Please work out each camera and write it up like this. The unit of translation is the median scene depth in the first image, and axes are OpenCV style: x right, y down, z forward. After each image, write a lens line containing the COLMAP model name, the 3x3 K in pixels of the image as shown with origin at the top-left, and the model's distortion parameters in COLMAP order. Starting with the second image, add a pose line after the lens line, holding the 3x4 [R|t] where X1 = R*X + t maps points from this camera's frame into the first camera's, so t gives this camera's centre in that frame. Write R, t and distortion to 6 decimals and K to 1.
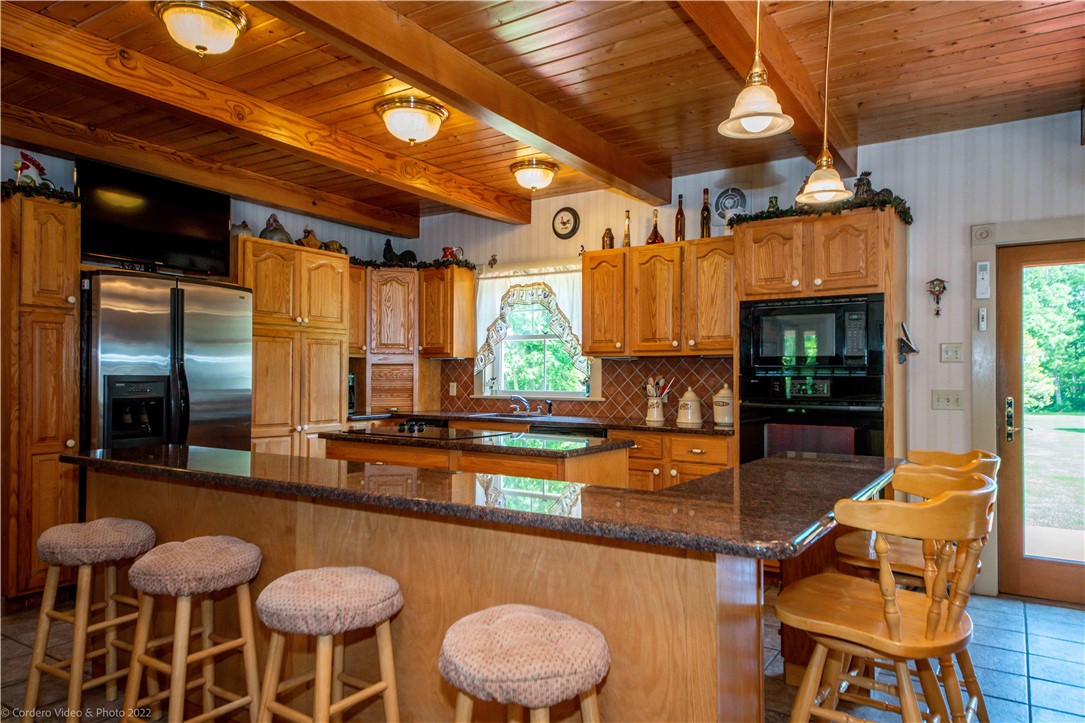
lens RADIAL K [[702.6, 0, 538.3], [0, 702.6, 375.4], [0, 0, 1]] dist [0.049741, -0.017010]
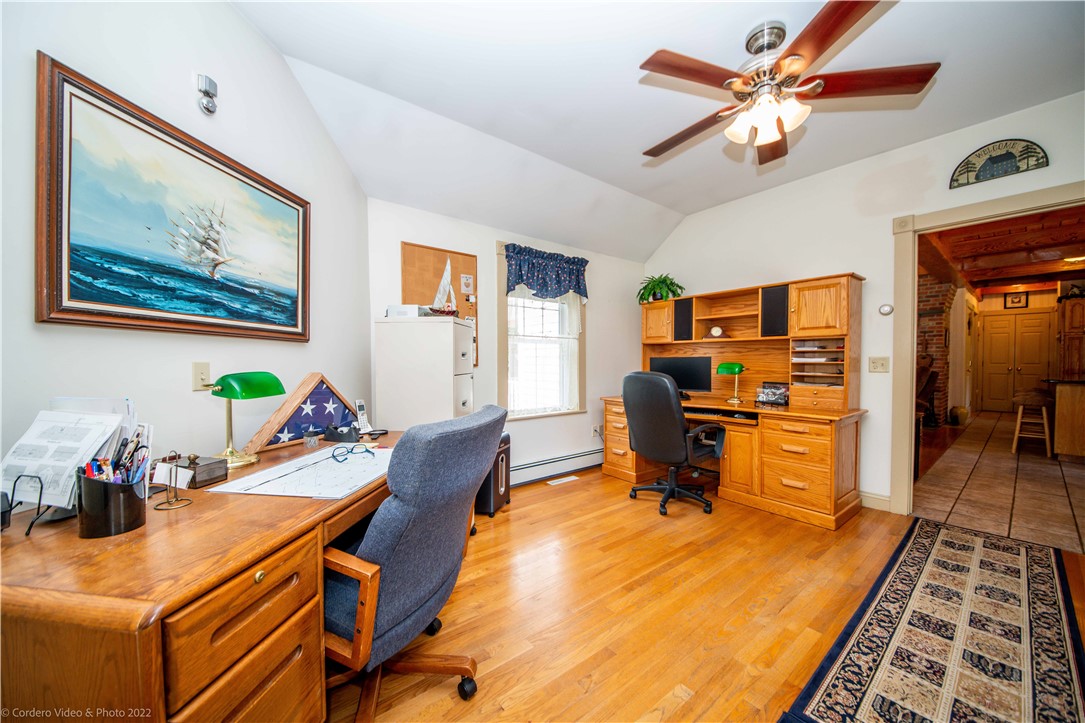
lens RADIAL K [[387.3, 0, 526.0], [0, 387.3, 370.2], [0, 0, 1]] dist [-0.004104, -0.006439]
pose [[-0.340918, 0.020661, -0.939866, 1.293619], [0.004026, 0.999781, 0.020517, 0.020845], [0.940085, 0.003211, -0.340926, -0.548051]]
